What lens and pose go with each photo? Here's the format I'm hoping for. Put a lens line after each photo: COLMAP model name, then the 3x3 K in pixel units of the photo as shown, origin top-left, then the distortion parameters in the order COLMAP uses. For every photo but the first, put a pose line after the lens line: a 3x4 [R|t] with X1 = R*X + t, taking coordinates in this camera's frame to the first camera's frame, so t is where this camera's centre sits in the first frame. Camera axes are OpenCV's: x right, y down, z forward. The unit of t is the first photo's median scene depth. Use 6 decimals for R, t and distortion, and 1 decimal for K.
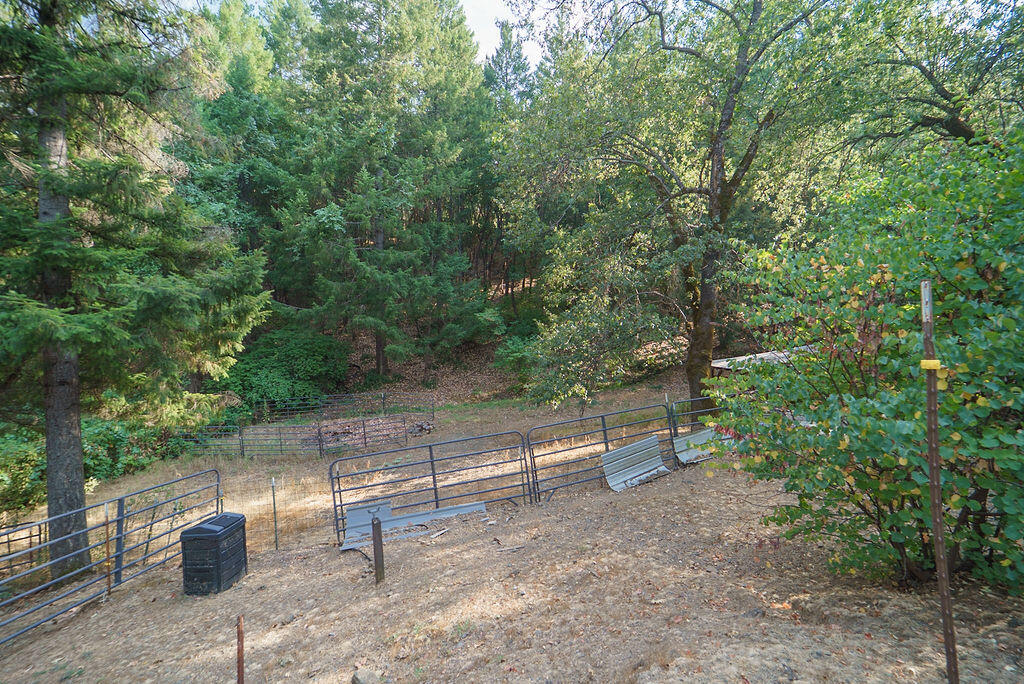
lens RADIAL K [[411.8, 0, 511.7], [0, 411.8, 340.6], [0, 0, 1]] dist [-0.001641, -0.000737]
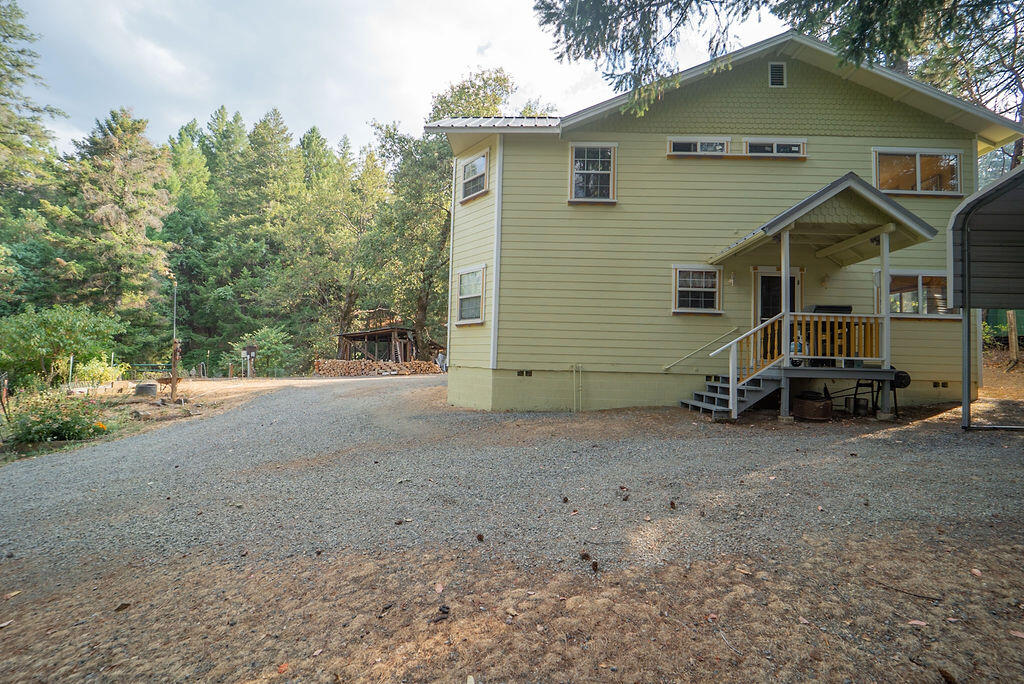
lens RADIAL K [[411.8, 0, 512.4], [0, 411.8, 347.9], [0, 0, 1]] dist [-0.001641, -0.000737]
pose [[0.996106, 0.020922, 0.085646, 0.756522], [-0.018220, 0.999315, -0.032215, 0.003706], [-0.086261, 0.030529, 0.995805, -1.059600]]
